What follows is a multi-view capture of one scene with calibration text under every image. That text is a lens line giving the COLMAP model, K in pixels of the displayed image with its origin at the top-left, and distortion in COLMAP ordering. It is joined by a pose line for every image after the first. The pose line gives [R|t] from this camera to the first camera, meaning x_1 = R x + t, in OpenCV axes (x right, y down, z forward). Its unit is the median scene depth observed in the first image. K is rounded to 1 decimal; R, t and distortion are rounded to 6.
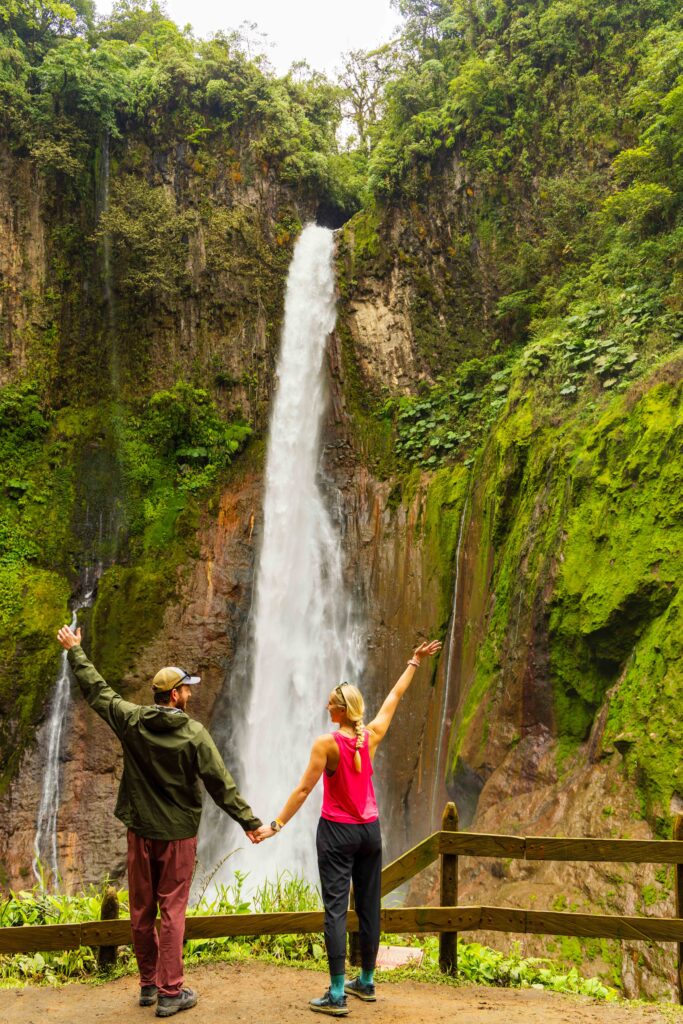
lens RADIAL K [[988.7, 0, 342.1], [0, 988.7, 507.3], [0, 0, 1]] dist [-0.023158, 0.000000]
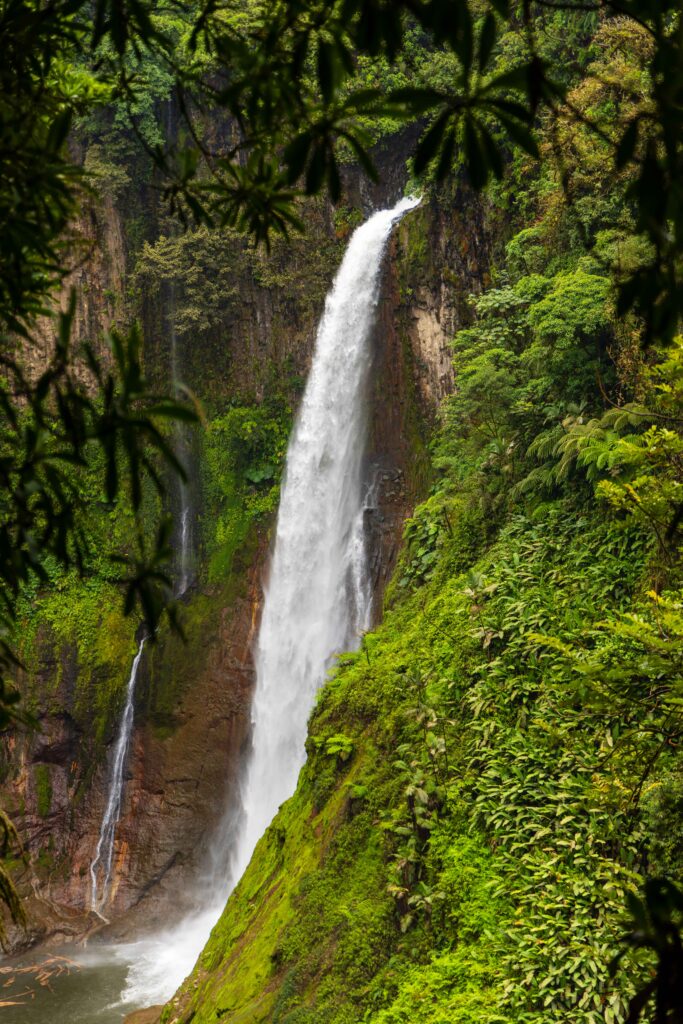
lens RADIAL K [[2247.1, 0, 342.6], [0, 2247.1, 512.2], [0, 0, 1]] dist [-0.220872, 0.000000]
pose [[0.850562, 0.103285, -0.515632, 1.090682], [0.097109, 0.932811, 0.347036, -0.800913], [0.516831, -0.345249, 0.783383, -0.712844]]
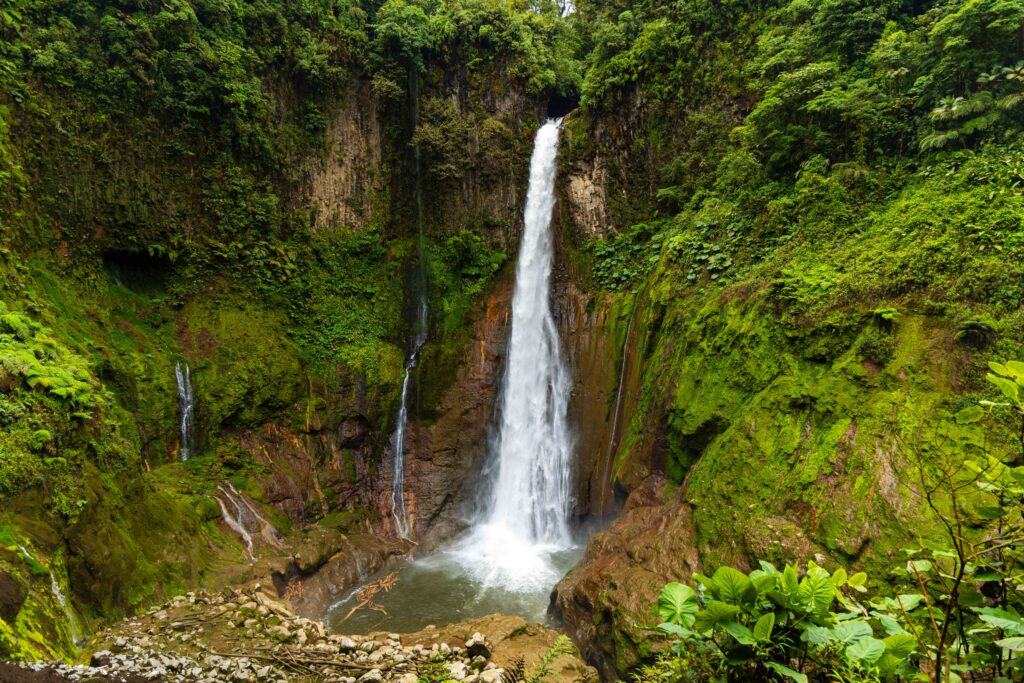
lens RADIAL K [[691.3, 0, 516.4], [0, 691.3, 350.2], [0, 0, 1]] dist [-0.053821, -0.008558]
pose [[0.998315, 0.029332, -0.050076, -0.011934], [-0.017182, 0.973573, 0.227729, -0.200326], [0.055432, -0.226485, 0.972436, -0.177942]]
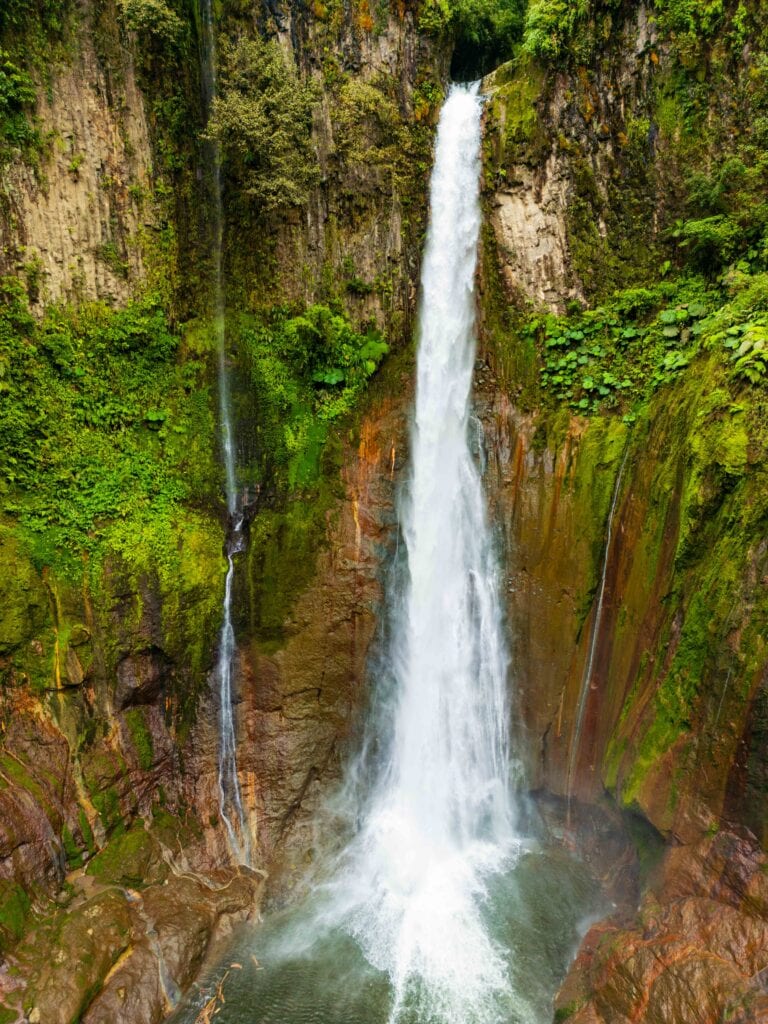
lens RADIAL K [[724.2, 0, 378.7], [0, 724.2, 519.8], [0, 0, 1]] dist [0.057280, -0.064251]
pose [[0.999994, 0.001891, -0.003002, -0.103719], [-0.000500, 0.912767, 0.408480, -0.227783], [0.003512, -0.408476, 0.912762, 0.294121]]
